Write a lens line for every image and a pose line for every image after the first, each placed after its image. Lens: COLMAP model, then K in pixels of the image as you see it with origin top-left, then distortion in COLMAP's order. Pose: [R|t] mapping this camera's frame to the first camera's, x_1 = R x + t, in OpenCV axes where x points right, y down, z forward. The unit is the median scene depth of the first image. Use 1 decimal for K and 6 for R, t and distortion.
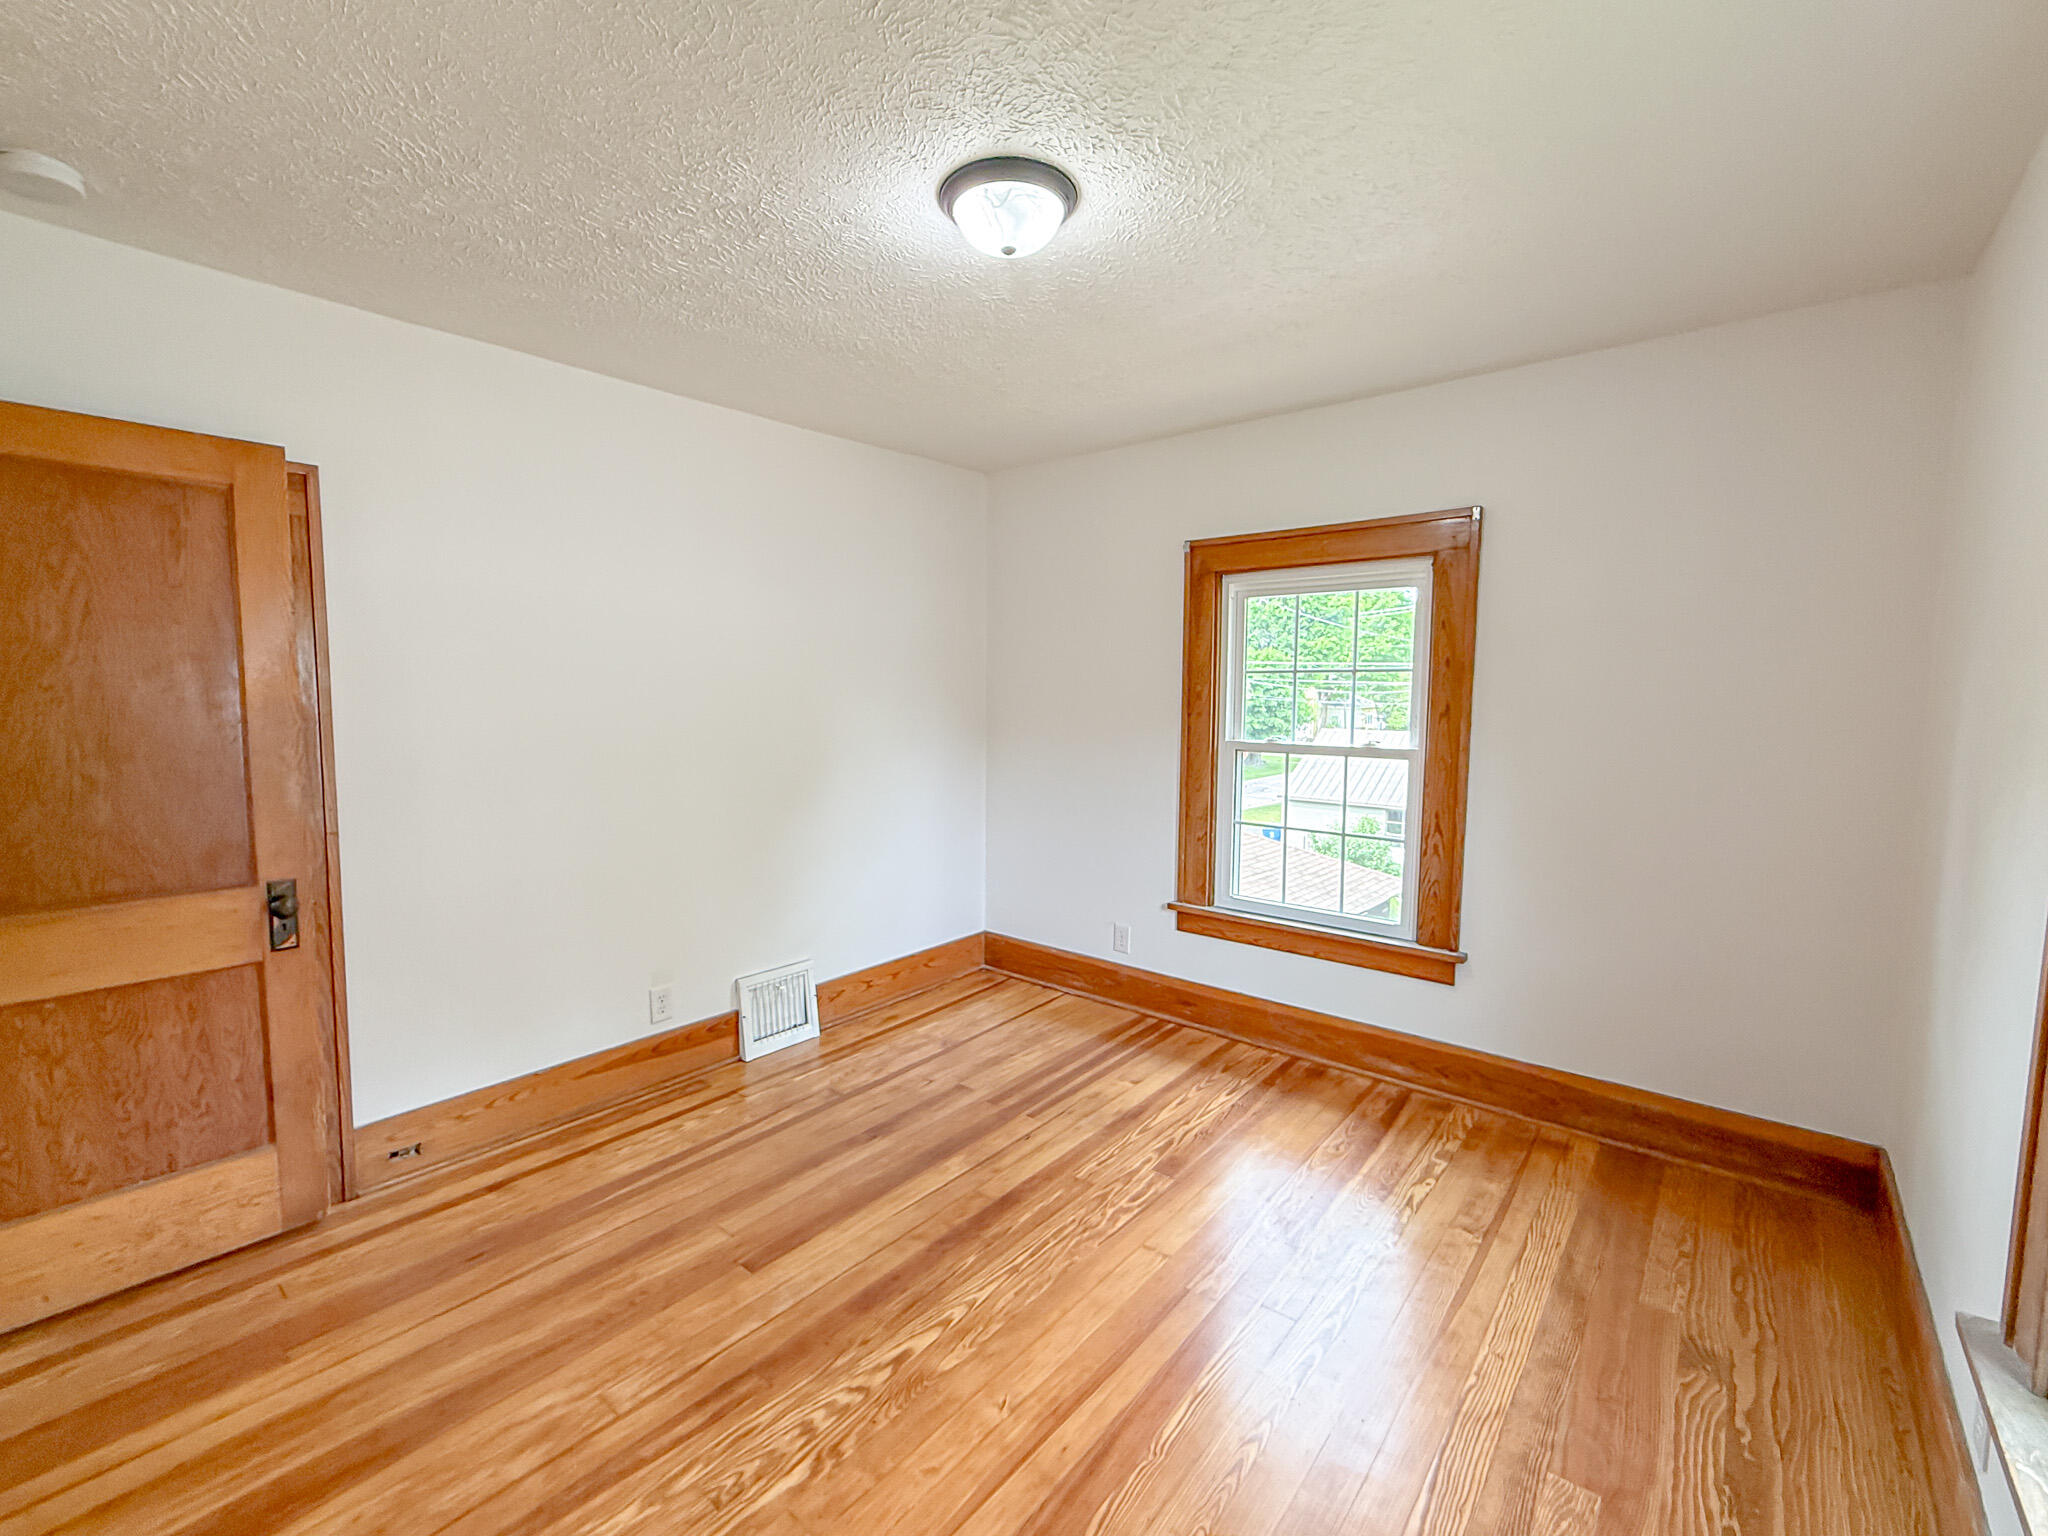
lens RADIAL K [[834.2, 0, 1020.6], [0, 834.2, 764.5], [0, 0, 1]] dist [-0.002260, -0.000008]
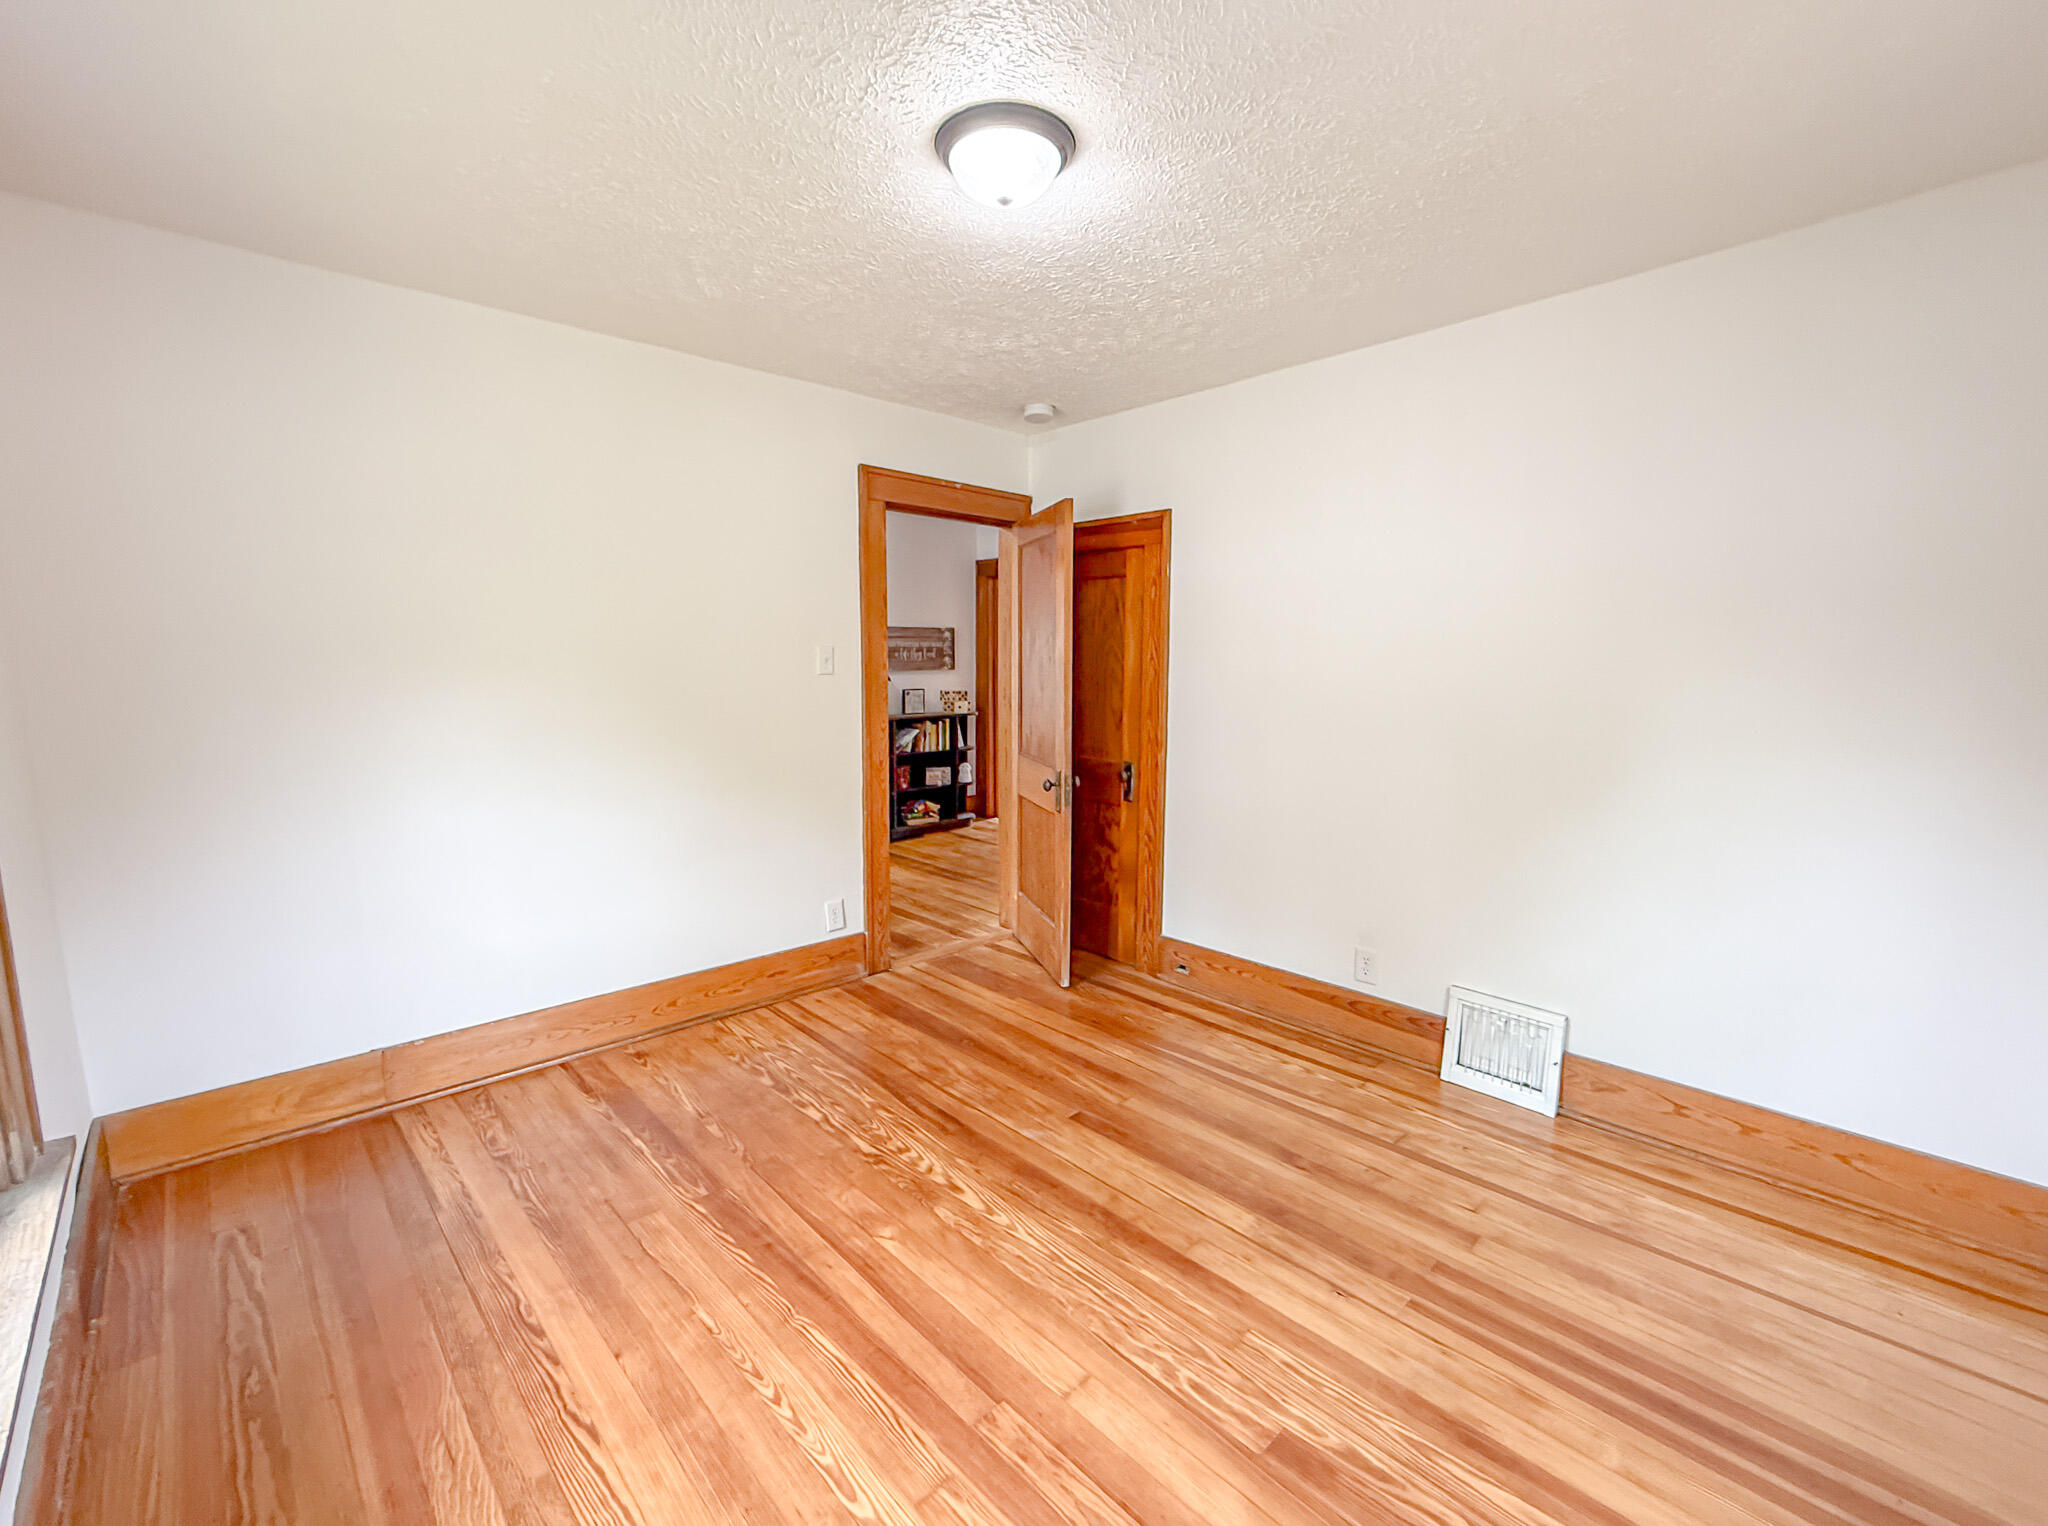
lens RADIAL K [[834.2, 0, 1020.6], [0, 834.2, 759.5], [0, 0, 1]] dist [-0.002260, -0.000008]
pose [[-0.070784, 0.124046, -0.989749, 0.659041], [-0.088221, 0.987570, 0.130083, -0.062027], [0.993583, 0.096525, -0.058960, 0.724719]]
